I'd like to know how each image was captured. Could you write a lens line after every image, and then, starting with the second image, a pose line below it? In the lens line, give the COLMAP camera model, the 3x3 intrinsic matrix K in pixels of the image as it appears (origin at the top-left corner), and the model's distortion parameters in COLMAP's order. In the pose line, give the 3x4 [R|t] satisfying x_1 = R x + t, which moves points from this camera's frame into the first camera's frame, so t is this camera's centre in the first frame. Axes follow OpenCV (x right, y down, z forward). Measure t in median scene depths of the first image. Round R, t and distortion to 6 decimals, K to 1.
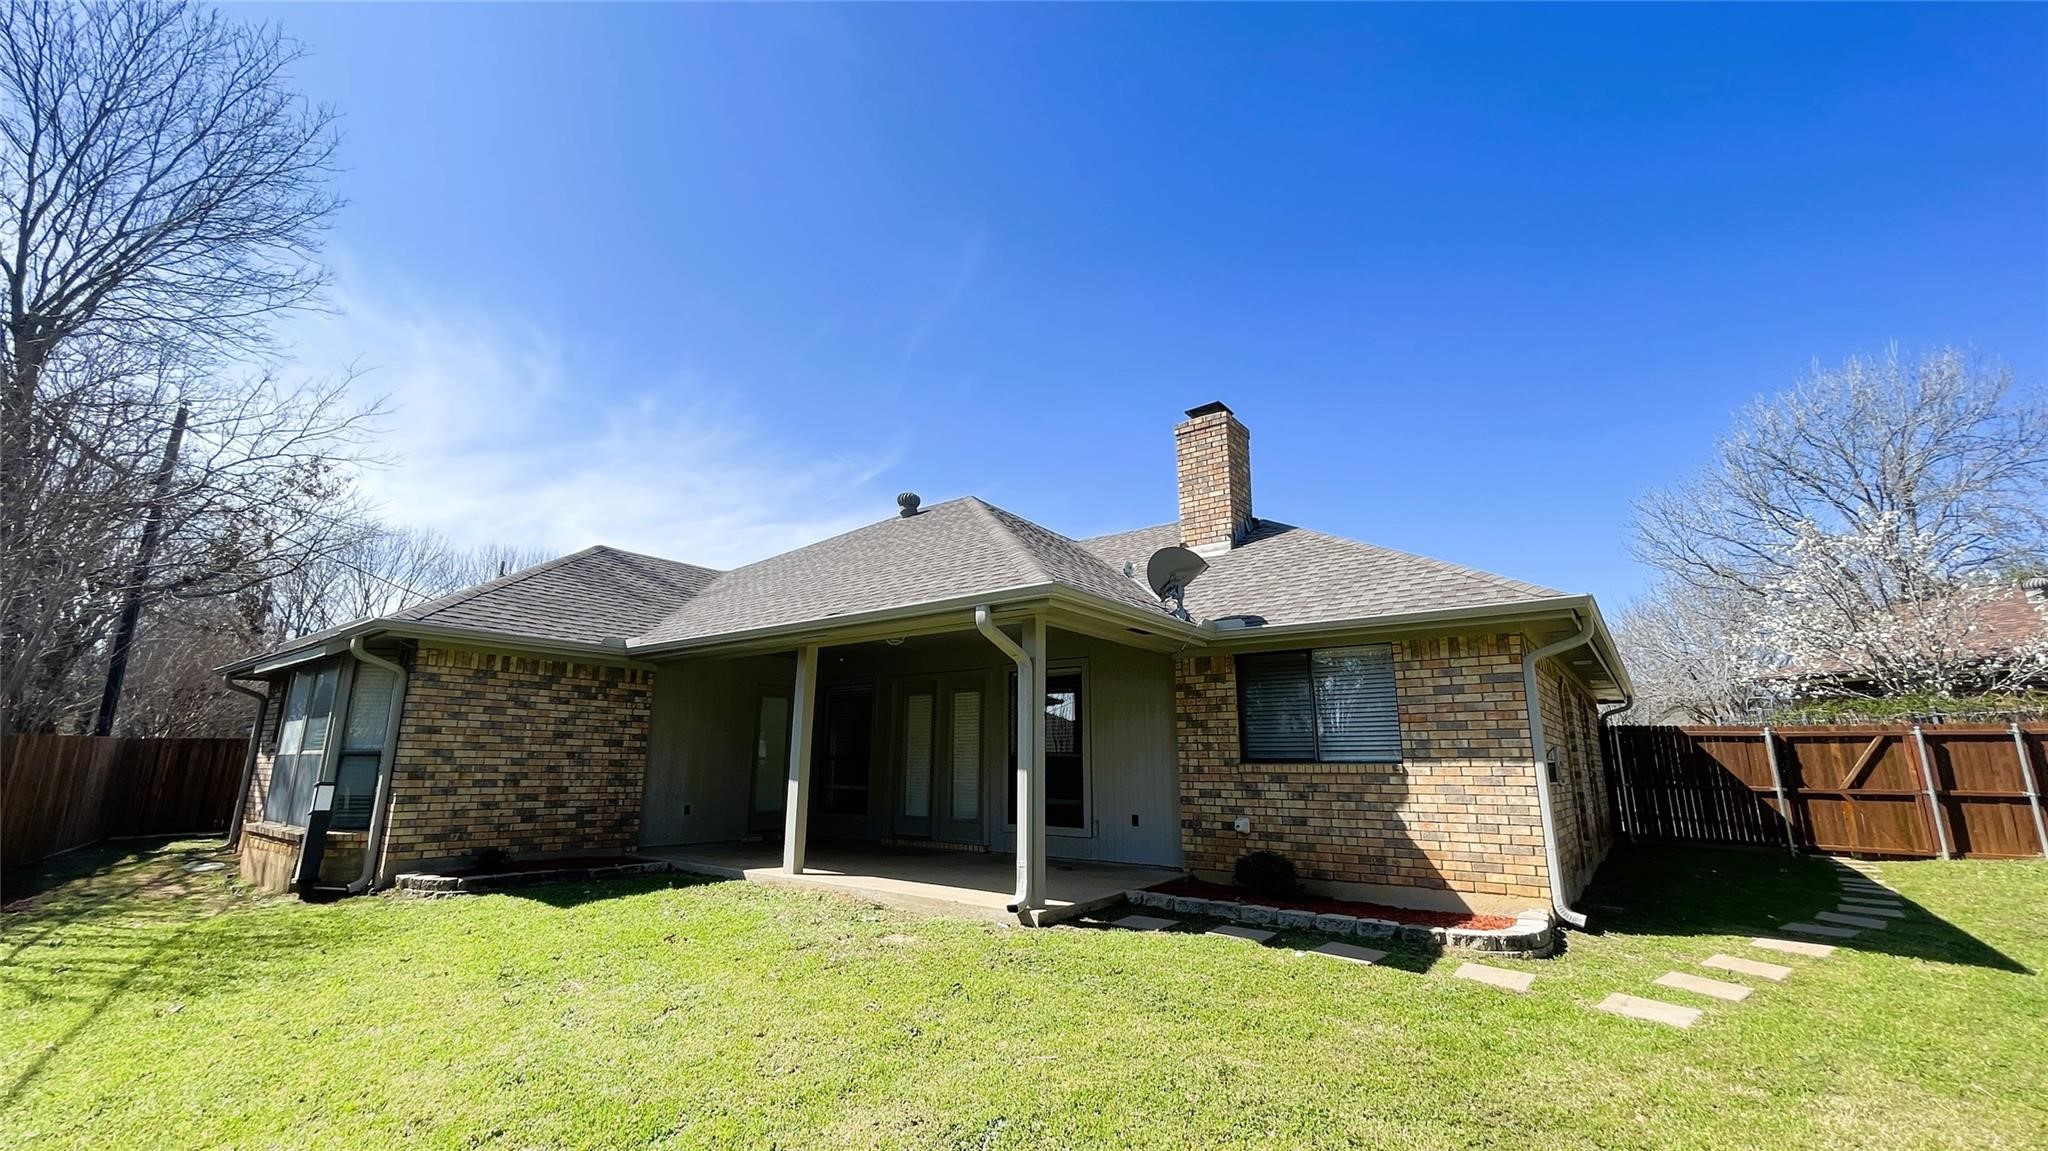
lens RADIAL K [[821.4, 0, 1012.0], [0, 821.4, 575.7], [0, 0, 1]] dist [-0.002253, -0.000530]
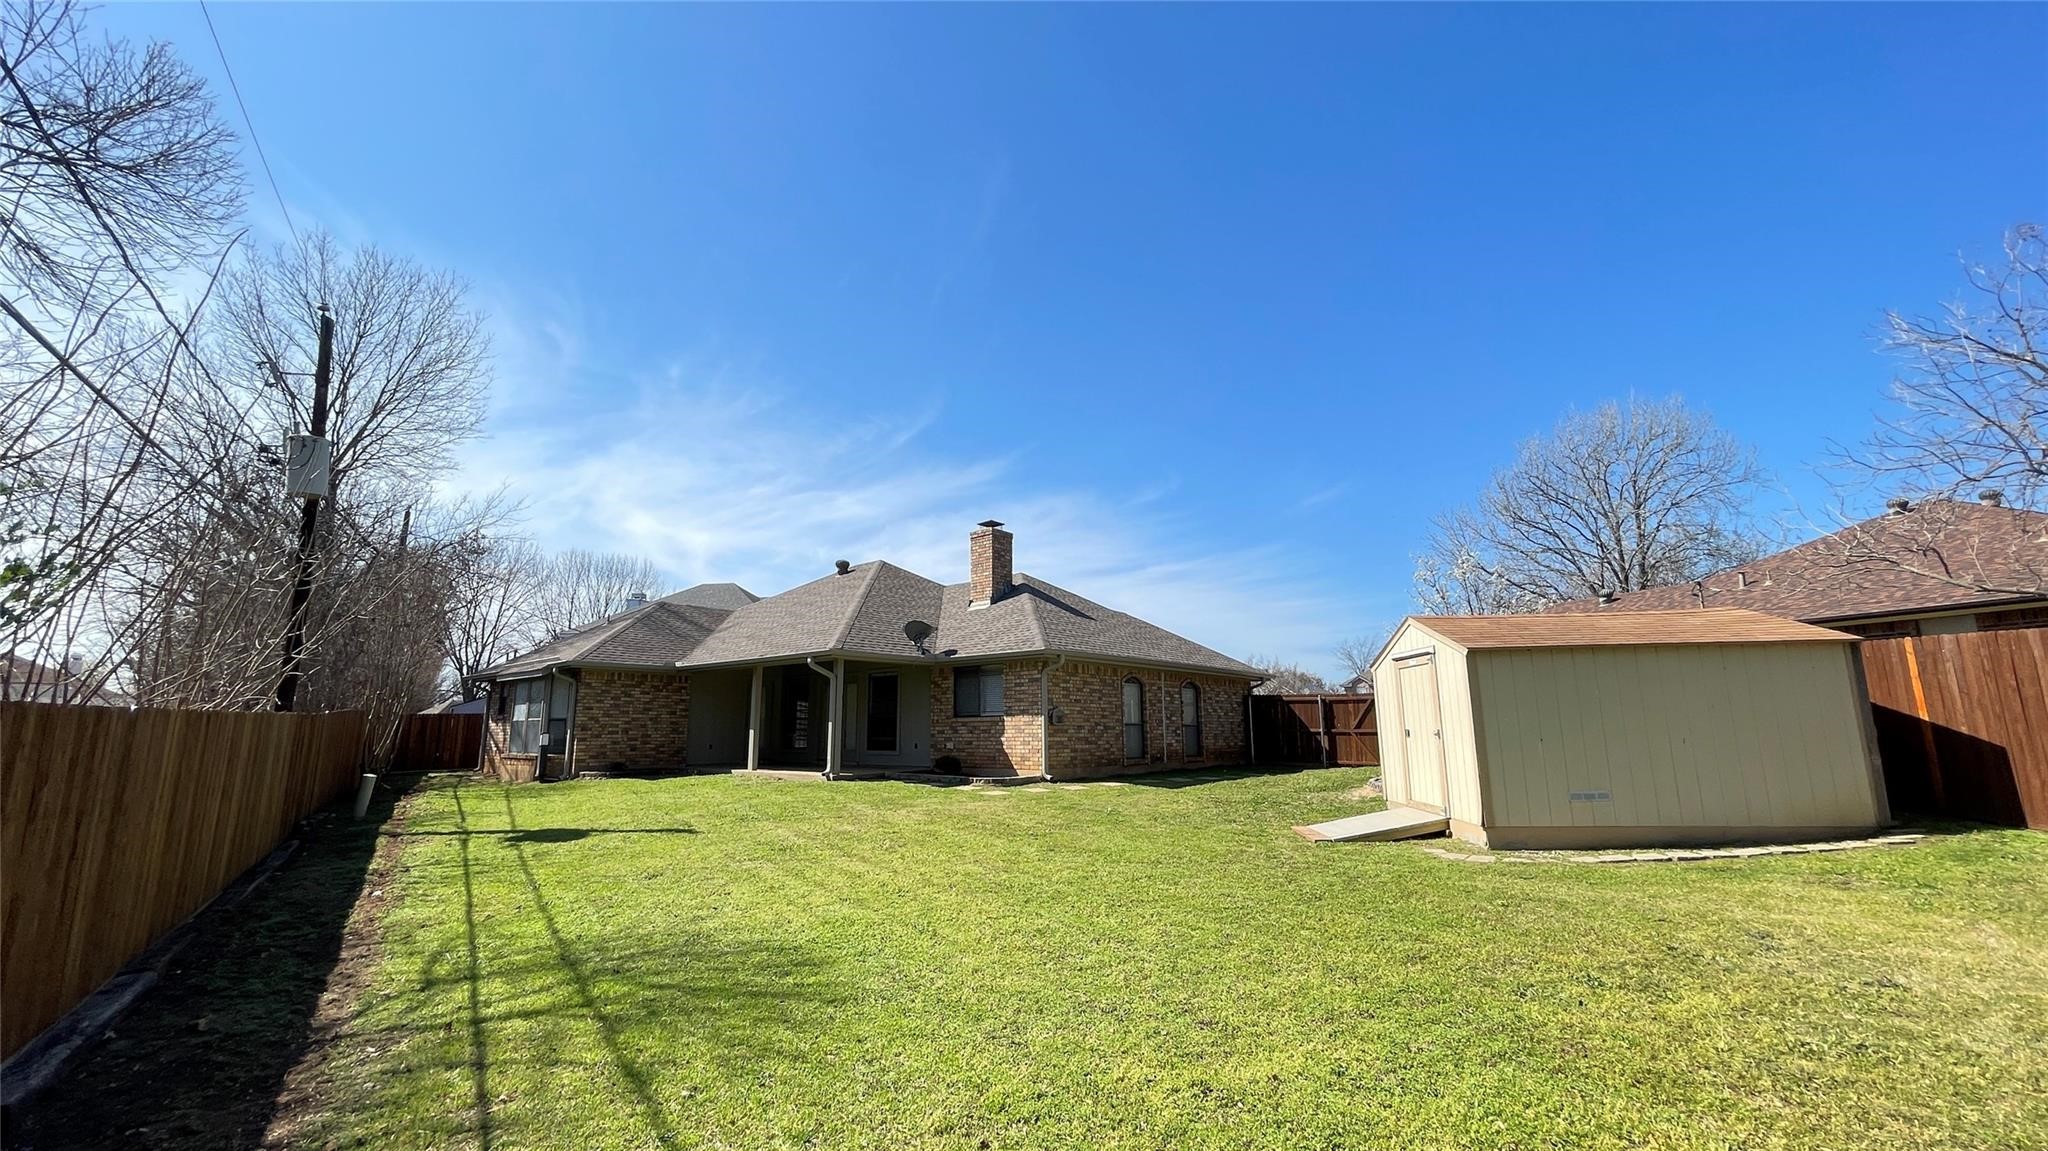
lens RADIAL K [[821.4, 0, 1012.0], [0, 821.4, 575.7], [0, 0, 1]] dist [-0.002253, -0.000530]
pose [[0.997621, -0.025319, -0.064127, 0.569791], [0.027784, 0.998898, 0.037839, -0.218501], [0.063098, -0.039530, 0.997224, -1.106568]]
